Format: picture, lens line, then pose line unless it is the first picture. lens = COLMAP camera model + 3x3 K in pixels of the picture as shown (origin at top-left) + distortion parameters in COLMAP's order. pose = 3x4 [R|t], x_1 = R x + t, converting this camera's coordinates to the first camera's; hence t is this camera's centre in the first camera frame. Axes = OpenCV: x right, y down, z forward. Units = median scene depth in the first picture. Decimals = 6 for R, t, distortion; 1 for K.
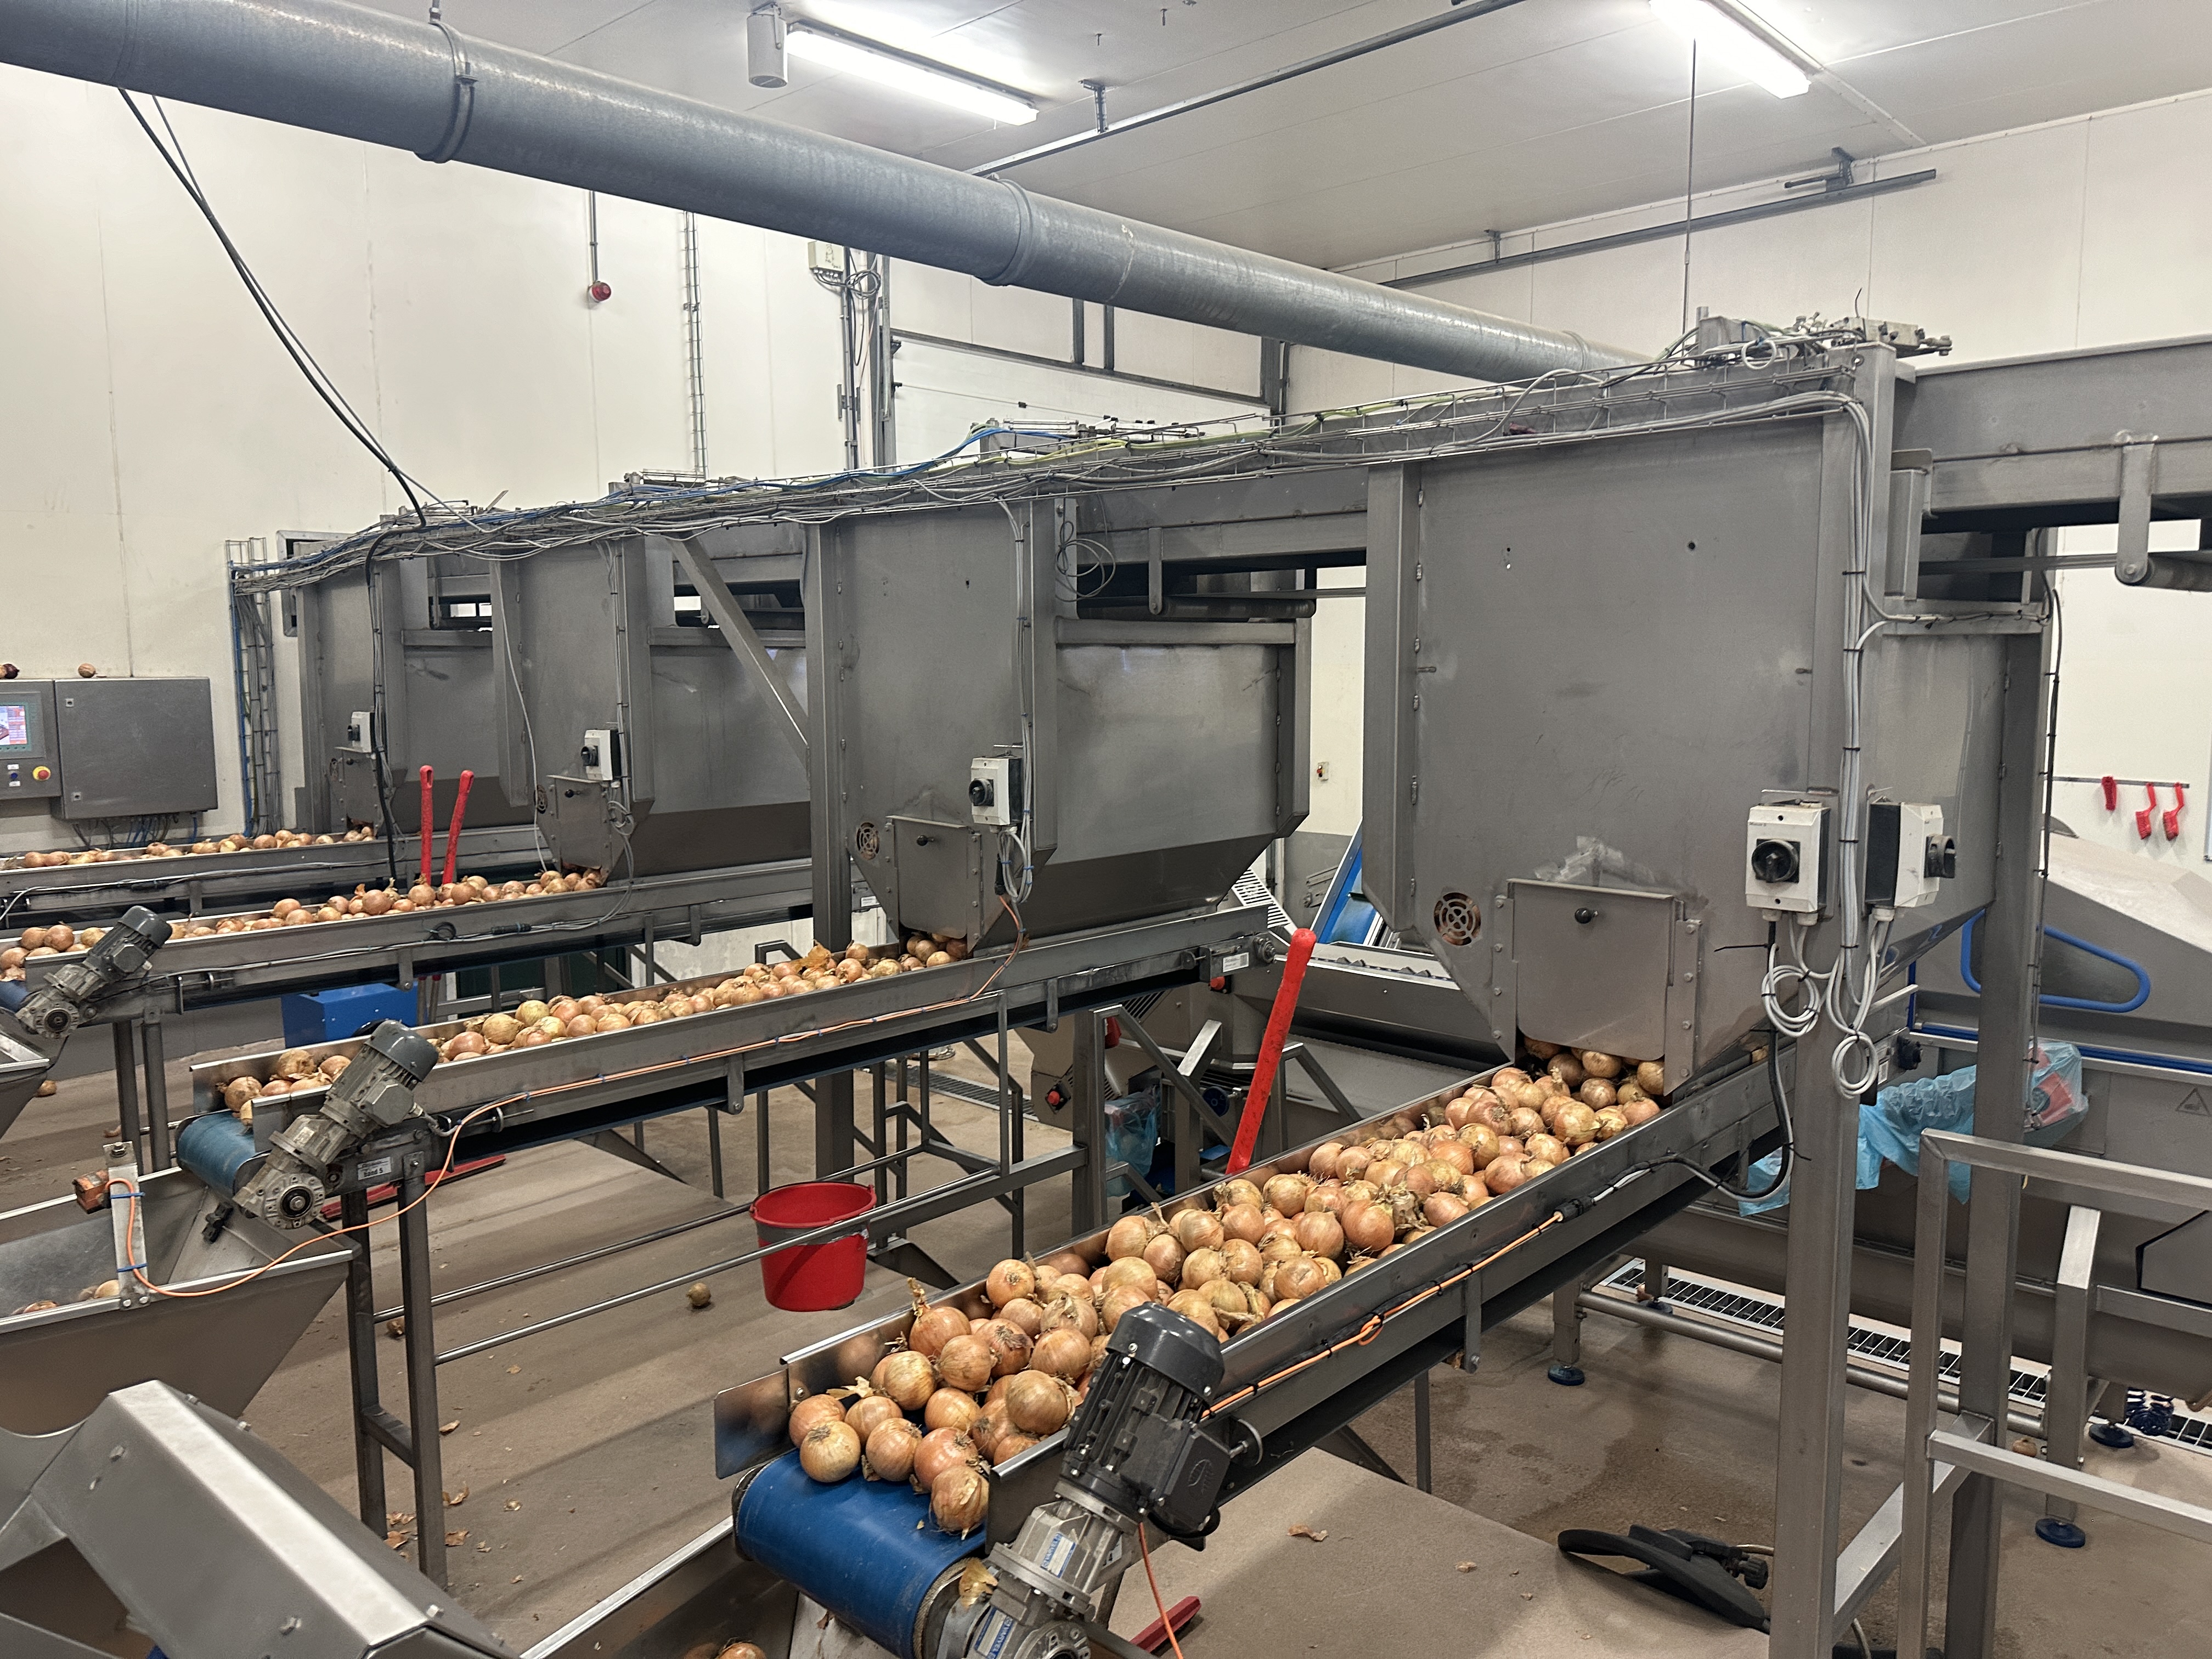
lens RADIAL K [[1555.0, 0, 1106.0], [0, 1555.0, 829.5], [0, 0, 1]] dist [0.074223, -0.092959]
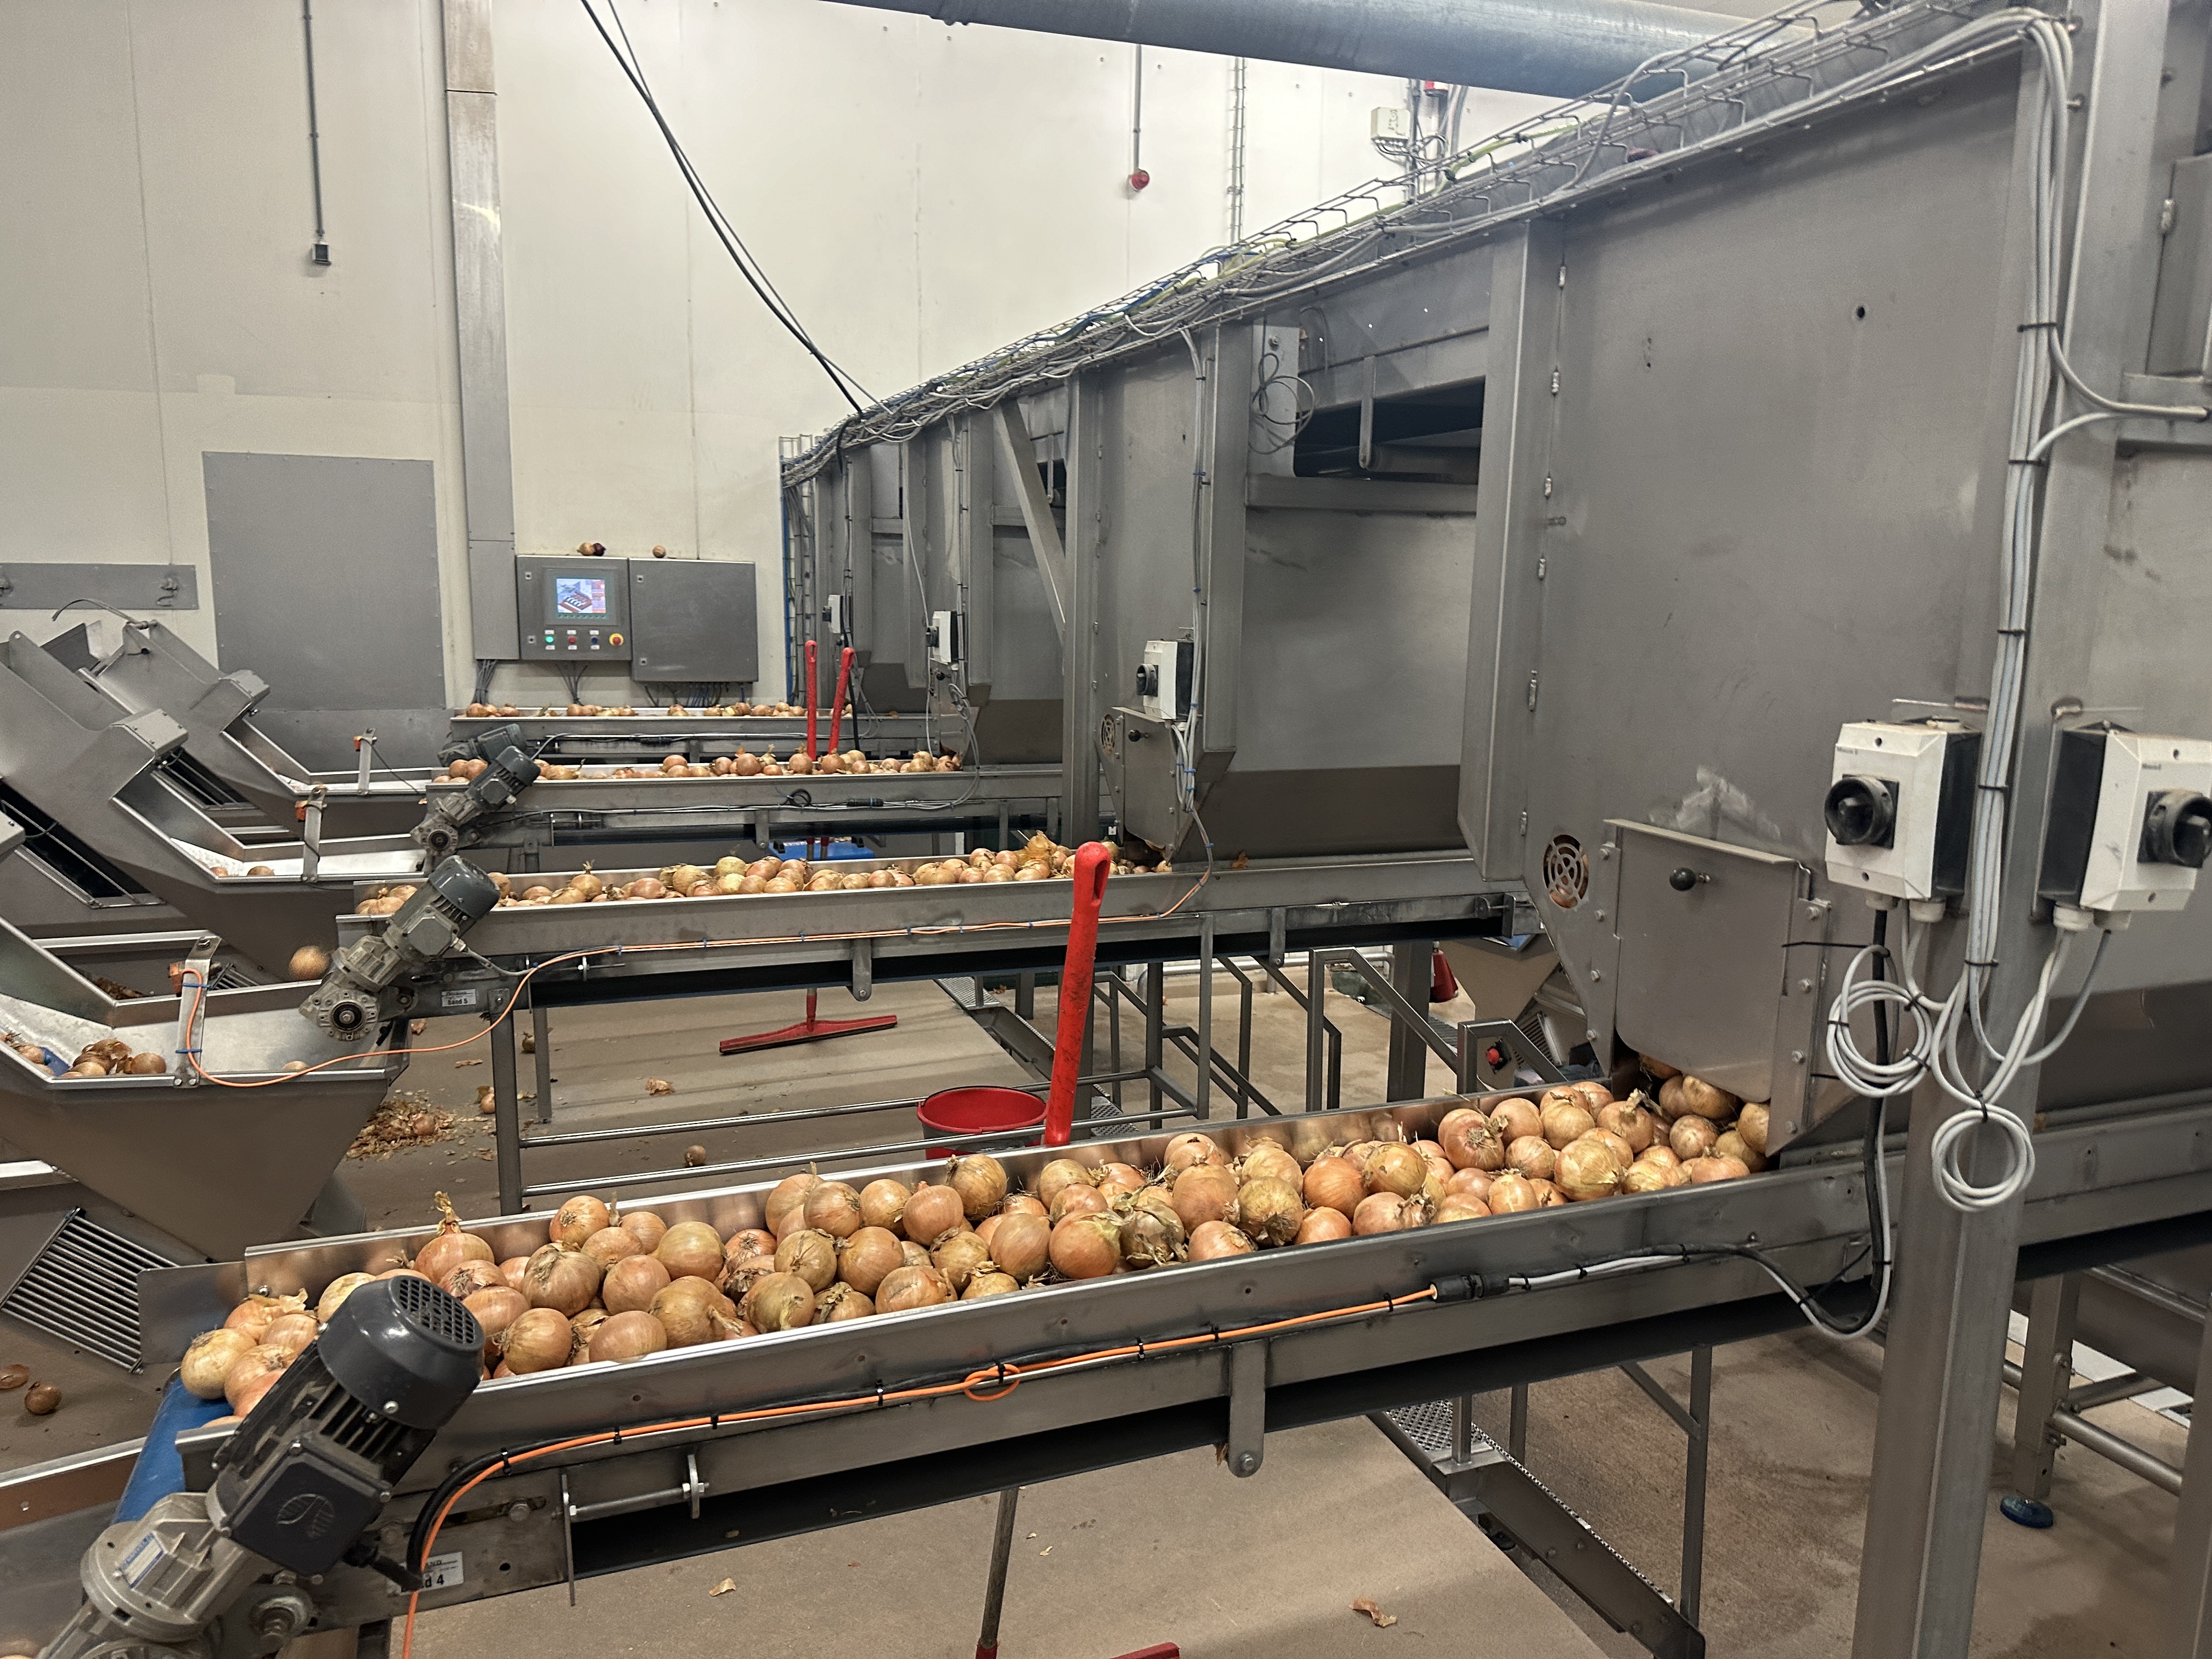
lens RADIAL K [[1549.6, 0, 1109.3], [0, 1549.6, 852.9], [0, 0, 1]] dist [0.076205, -0.089705]
pose [[0.902247, 0.101522, -0.419098, 0.254142], [-0.075949, 0.994110, 0.077307, 0.006731], [0.424478, -0.037920, 0.904644, 0.191147]]
